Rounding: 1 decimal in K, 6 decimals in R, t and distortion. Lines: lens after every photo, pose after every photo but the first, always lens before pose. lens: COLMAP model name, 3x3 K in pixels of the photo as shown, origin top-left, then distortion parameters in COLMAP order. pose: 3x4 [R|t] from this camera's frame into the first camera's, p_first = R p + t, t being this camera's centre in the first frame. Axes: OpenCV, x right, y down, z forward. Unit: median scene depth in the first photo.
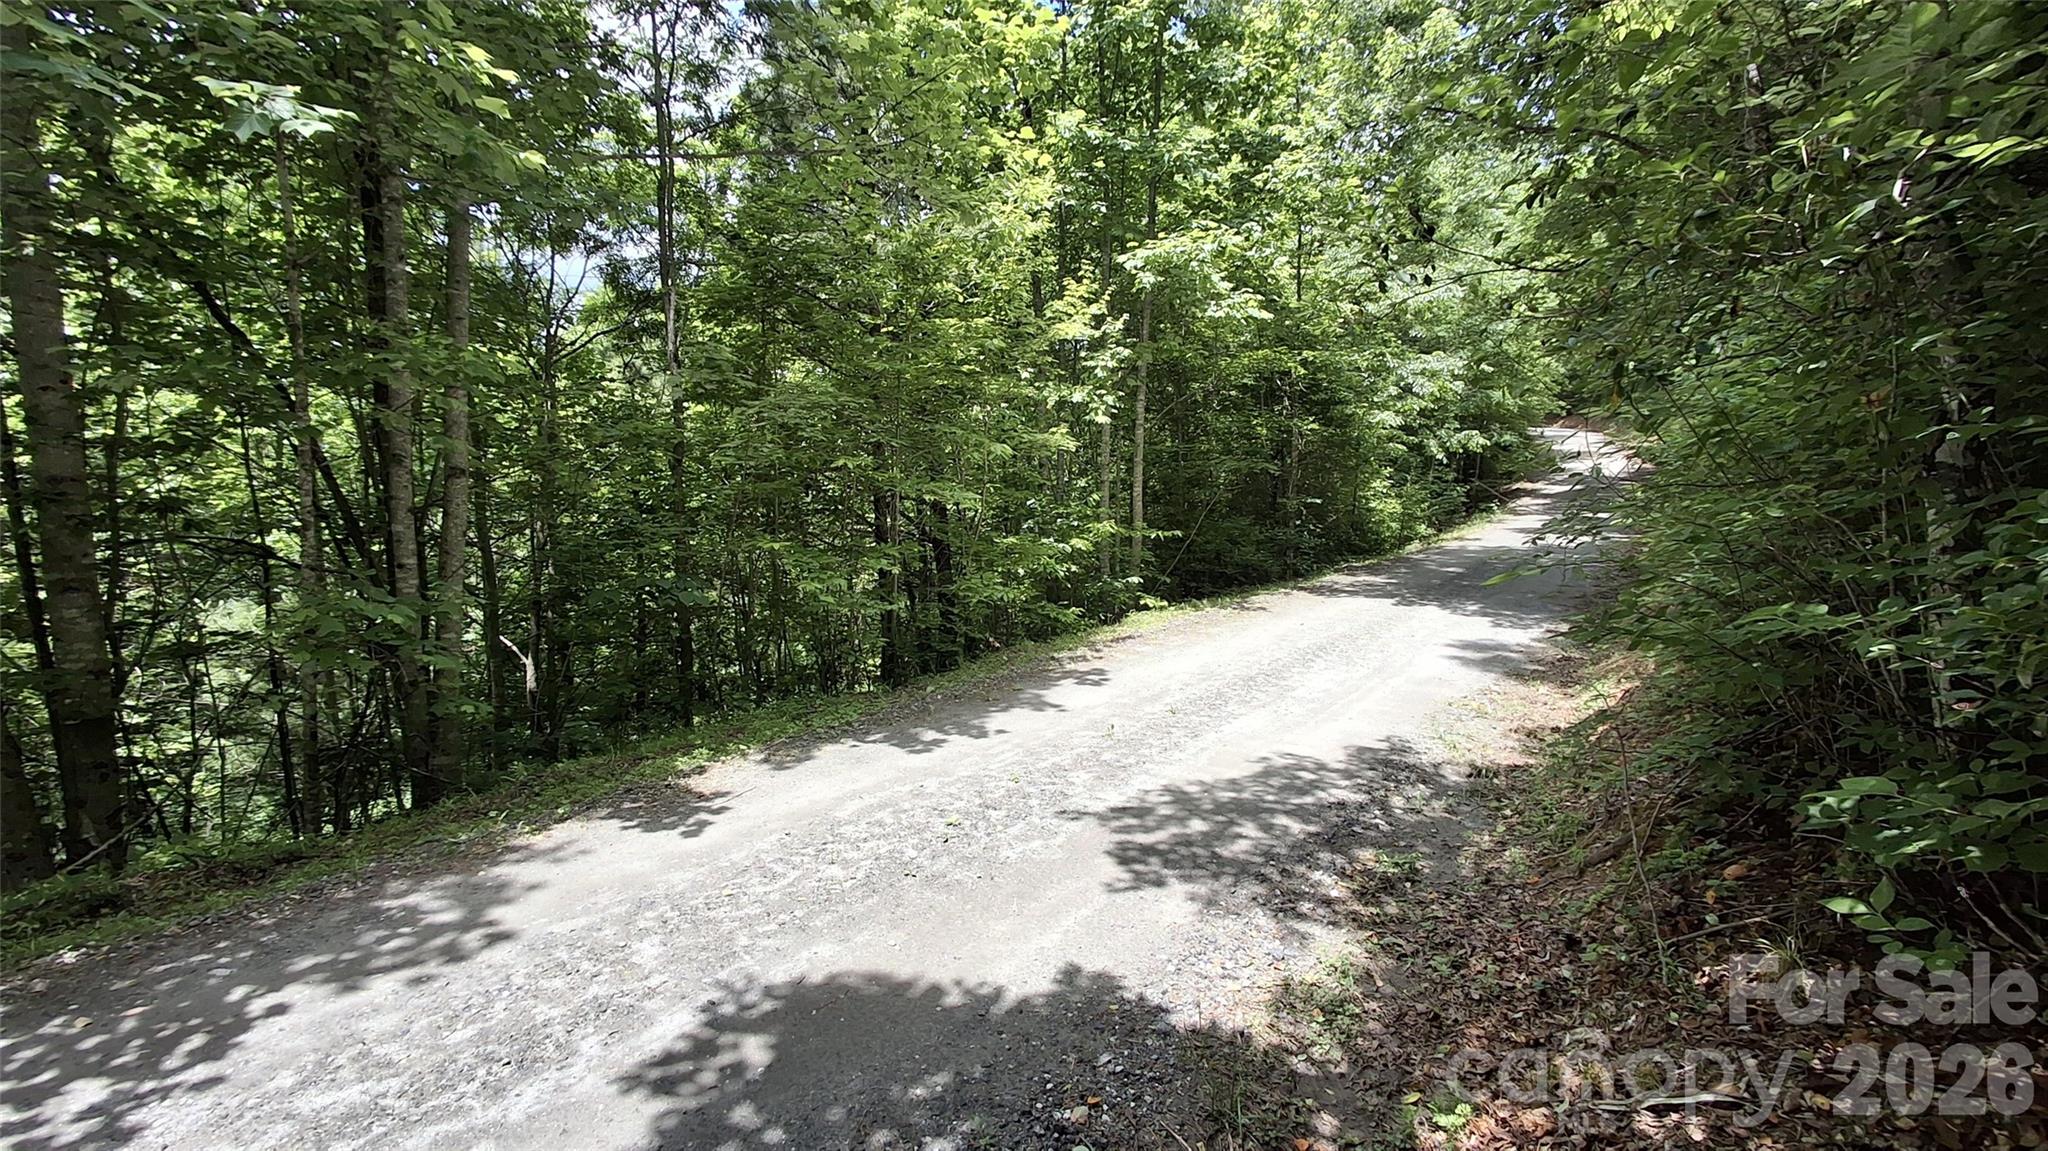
lens RADIAL K [[944.7, 0, 1024.0], [0, 944.7, 575.5], [0, 0, 1]] dist [-0.015180, -0.000138]
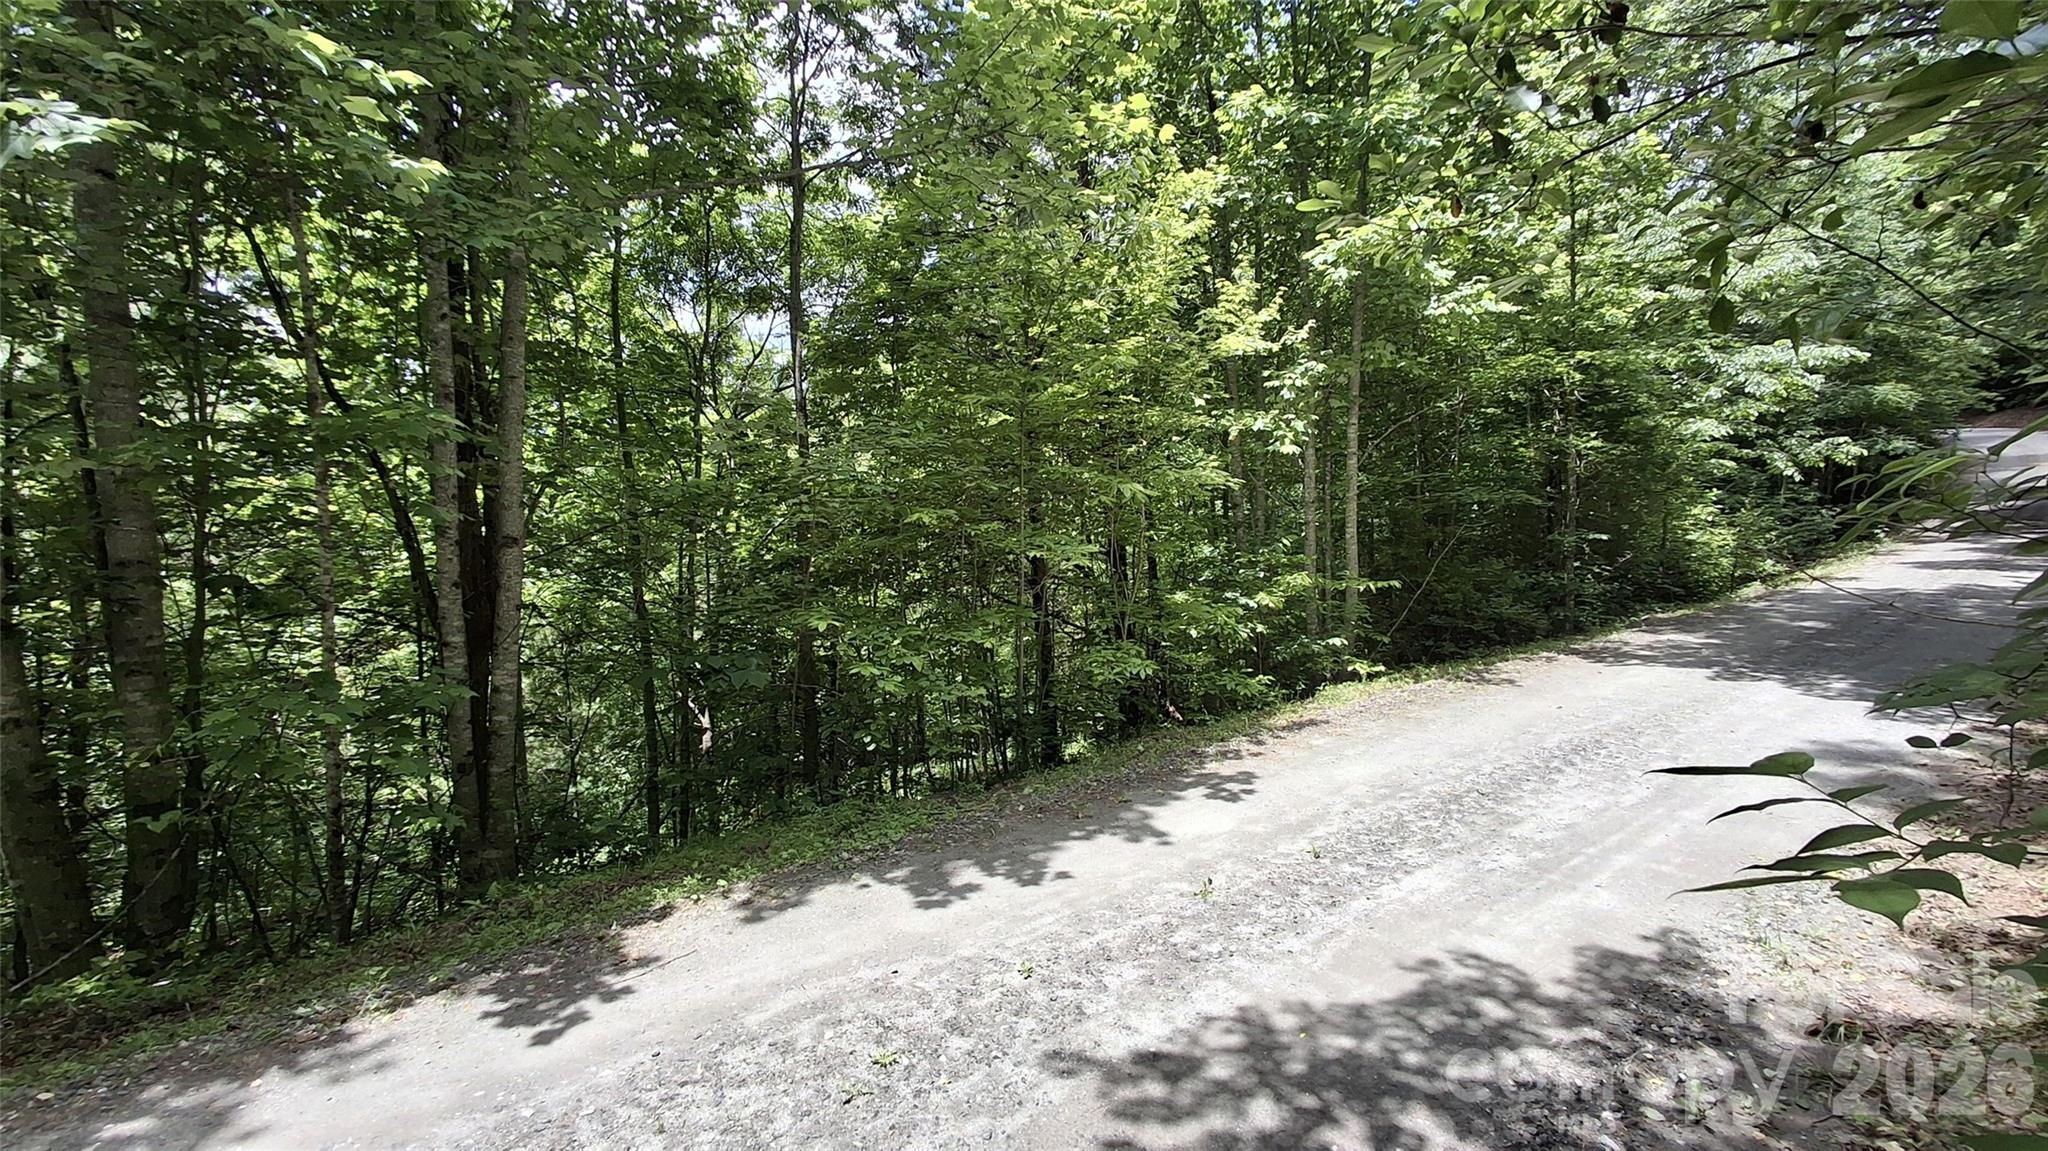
lens RADIAL K [[943.9, 0, 1024.0], [0, 943.9, 575.5], [0, 0, 1]] dist [0.004591, 0.001601]
pose [[0.962102, -0.015086, -0.272271, 0.080721], [0.003826, 0.999117, -0.041842, -0.020757], [0.272662, 0.039214, 0.961310, 0.141822]]
